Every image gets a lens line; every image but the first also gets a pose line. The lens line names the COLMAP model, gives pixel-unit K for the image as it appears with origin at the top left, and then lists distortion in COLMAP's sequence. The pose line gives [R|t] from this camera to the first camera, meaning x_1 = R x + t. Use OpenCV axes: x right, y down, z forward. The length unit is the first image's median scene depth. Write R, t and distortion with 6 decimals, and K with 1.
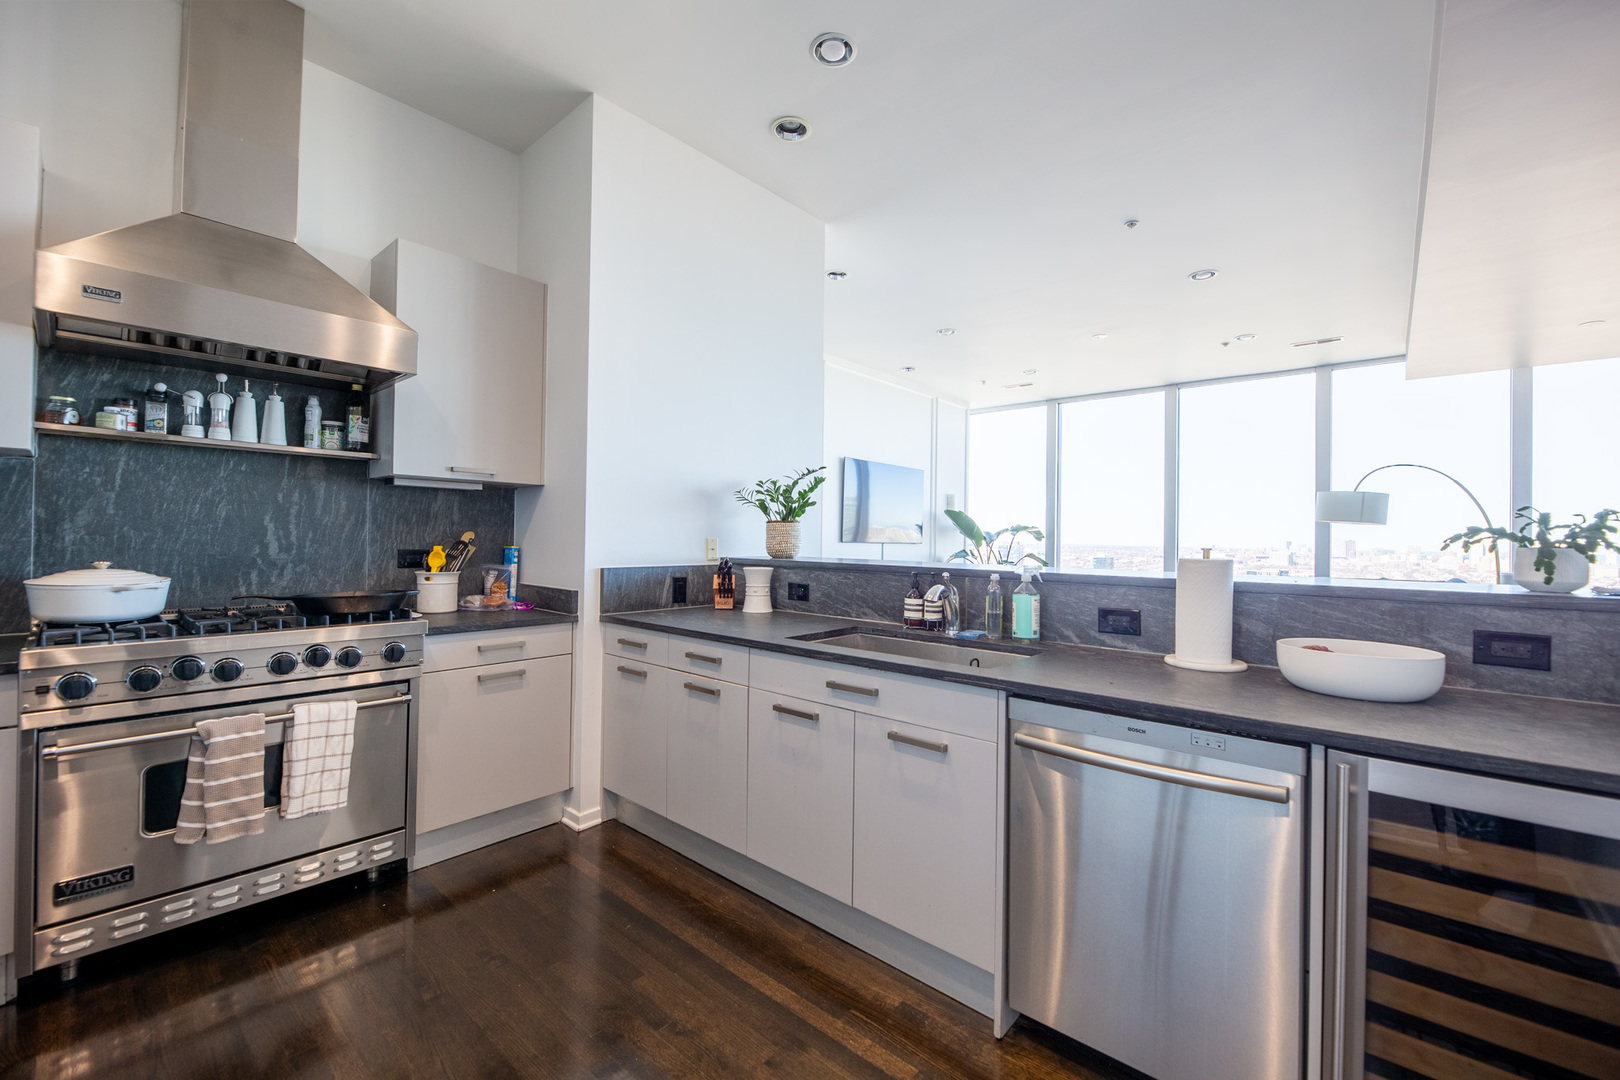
lens RADIAL K [[654.7, 0, 807.1], [0, 654.7, 531.8], [0, 0, 1]] dist [0.000469, -0.002727]
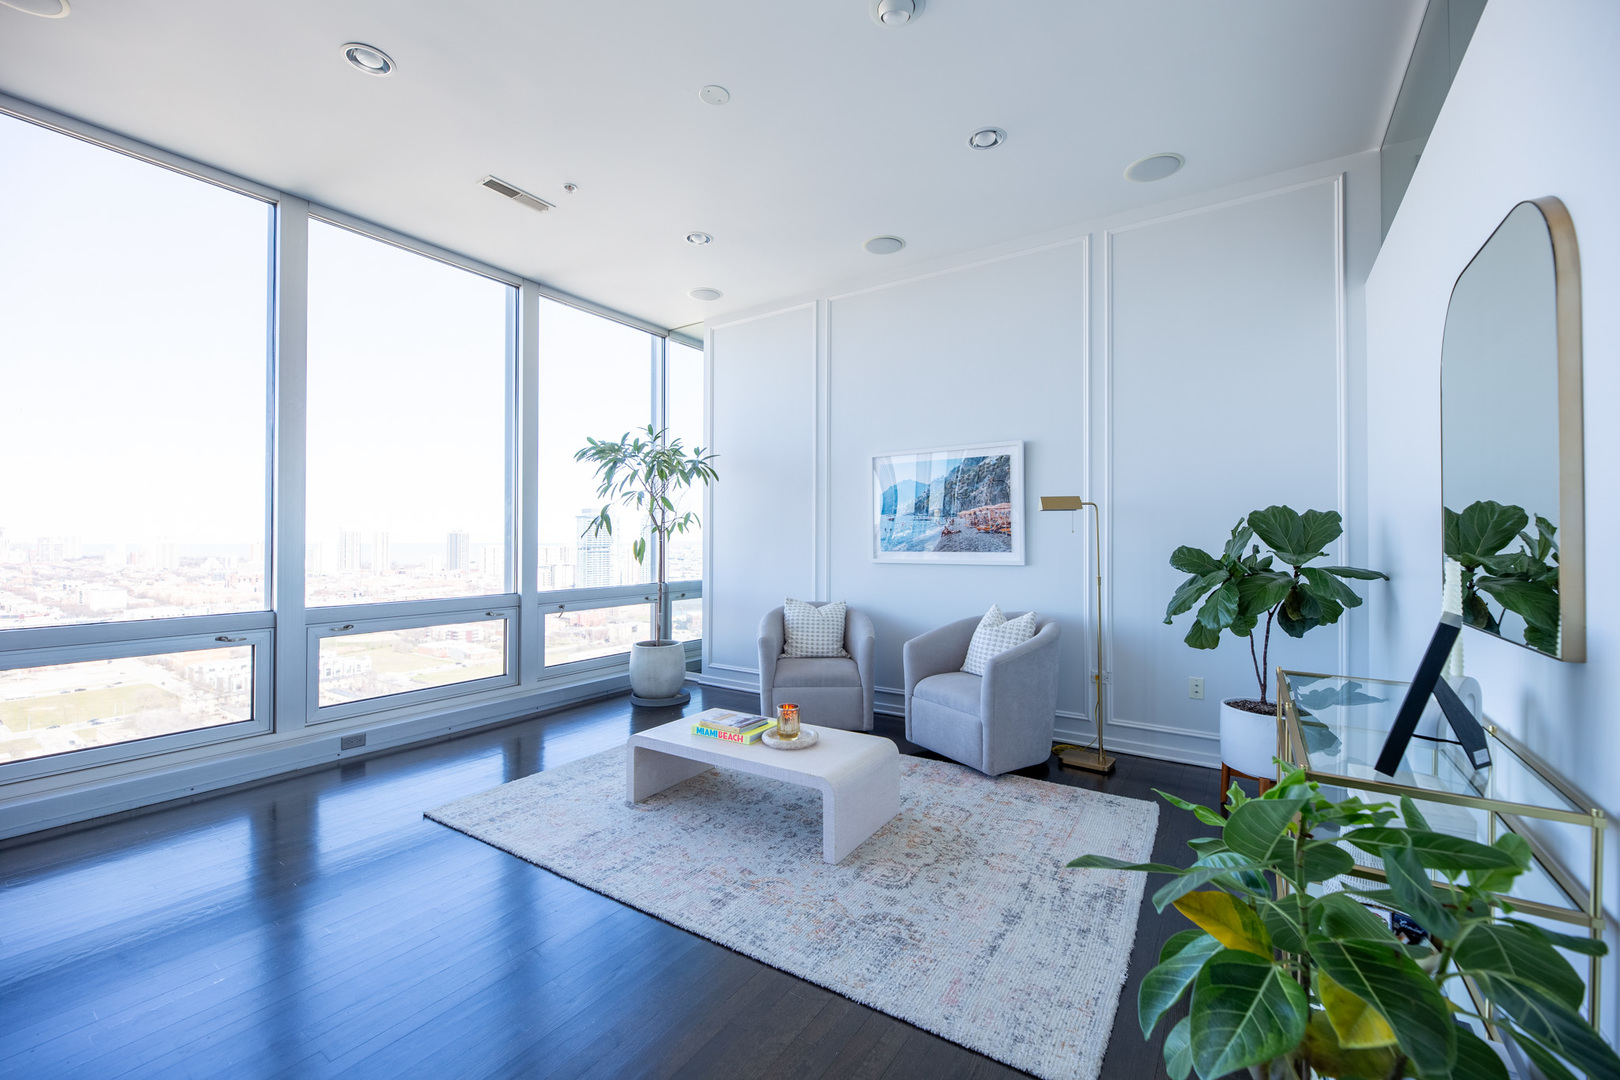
lens RADIAL K [[654.7, 0, 808.7], [0, 654.7, 529.6], [0, 0, 1]] dist [0.000469, -0.002727]
pose [[-0.134619, -0.000818, 0.990897, 0.137265], [-0.011227, 0.999937, -0.000700, 0.017916], [-0.990834, -0.011219, -0.134619, 1.960494]]
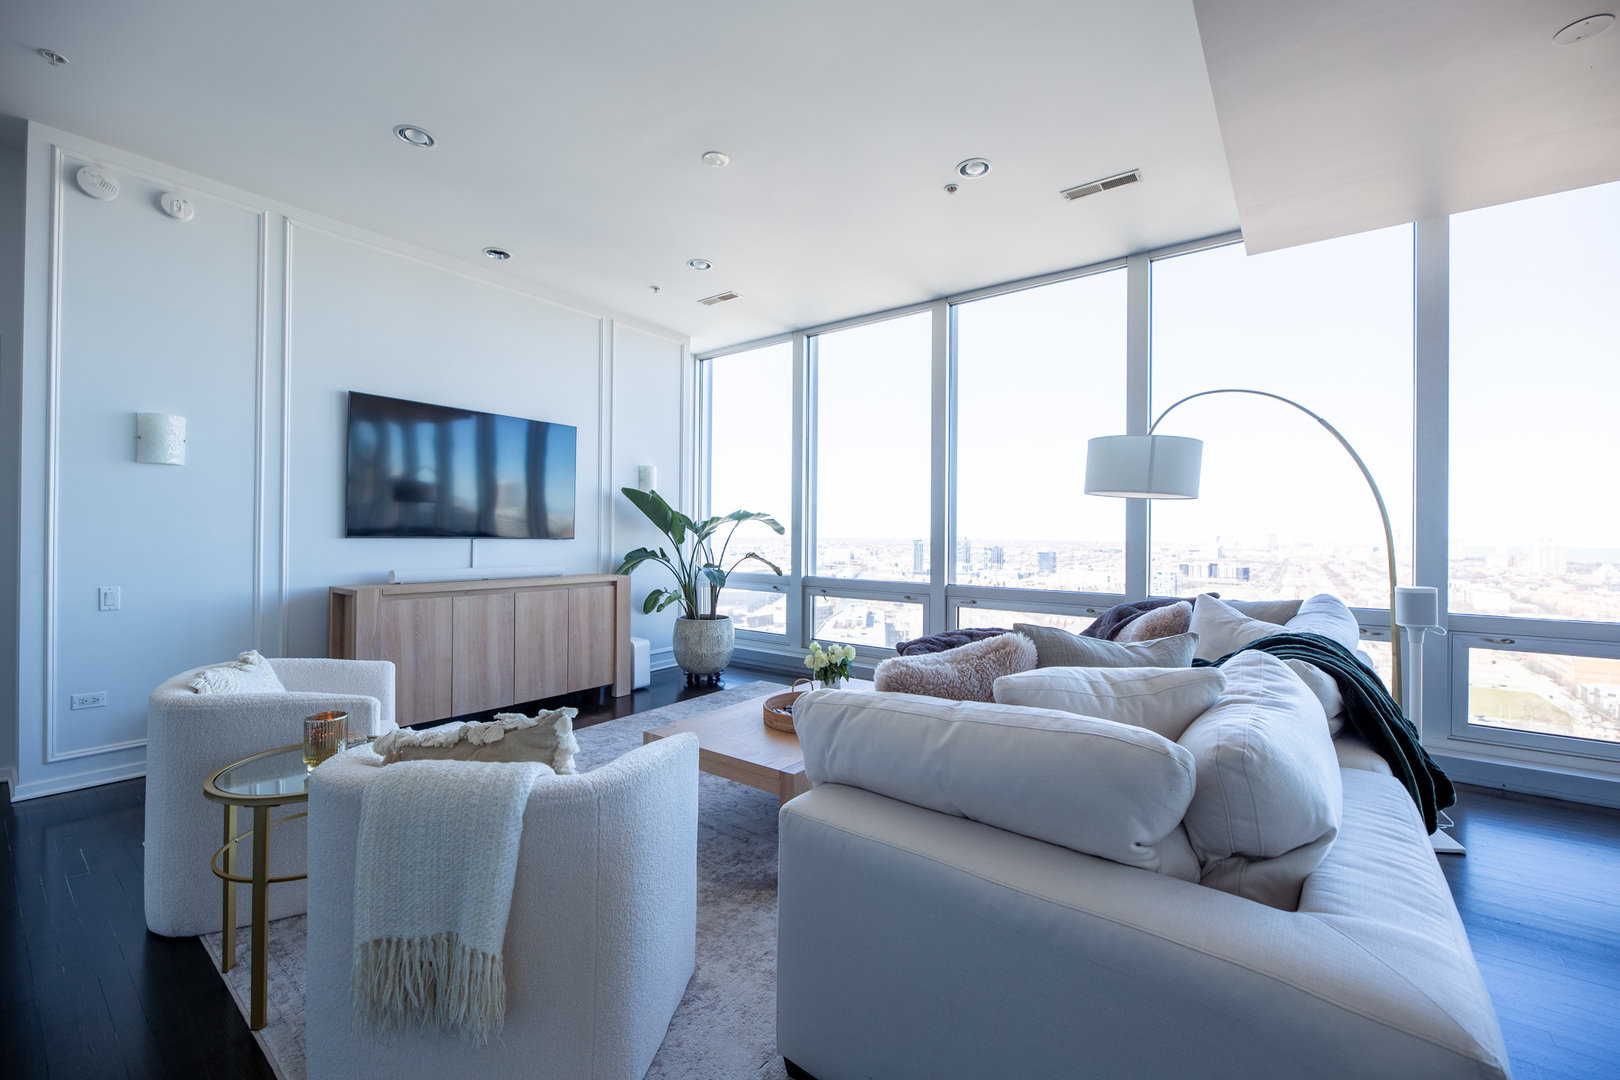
lens RADIAL K [[654.7, 0, 808.1], [0, 654.7, 531.0], [0, 0, 1]] dist [0.000469, -0.002727]
pose [[0.997209, -0.005763, 0.074433, 1.040705], [0.005487, 0.999977, 0.003918, 0.025294], [-0.074454, -0.003498, 0.997218, 0.958737]]
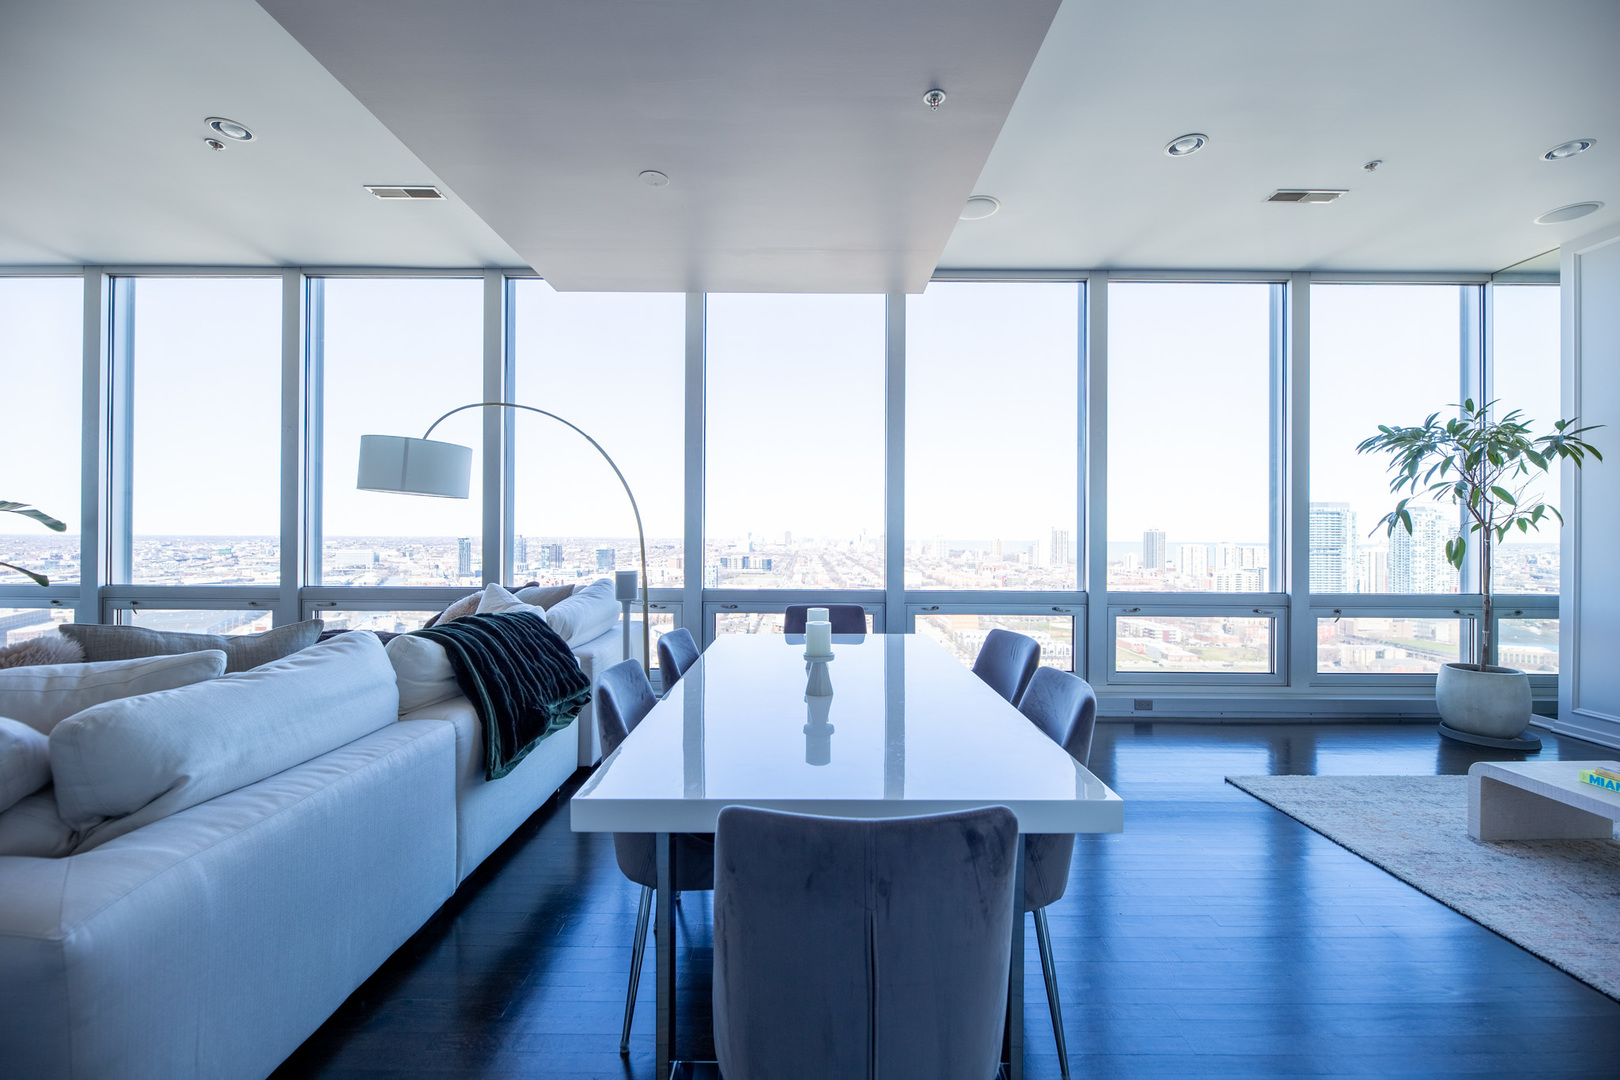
lens RADIAL K [[654.7, 0, 808.0], [0, 654.7, 533.6], [0, 0, 1]] dist [0.000469, -0.002727]
pose [[0.746572, -0.008736, 0.665247, -0.109814], [-0.000270, 0.999910, 0.013434, 0.015696], [-0.665305, -0.010209, 0.746502, 2.044976]]
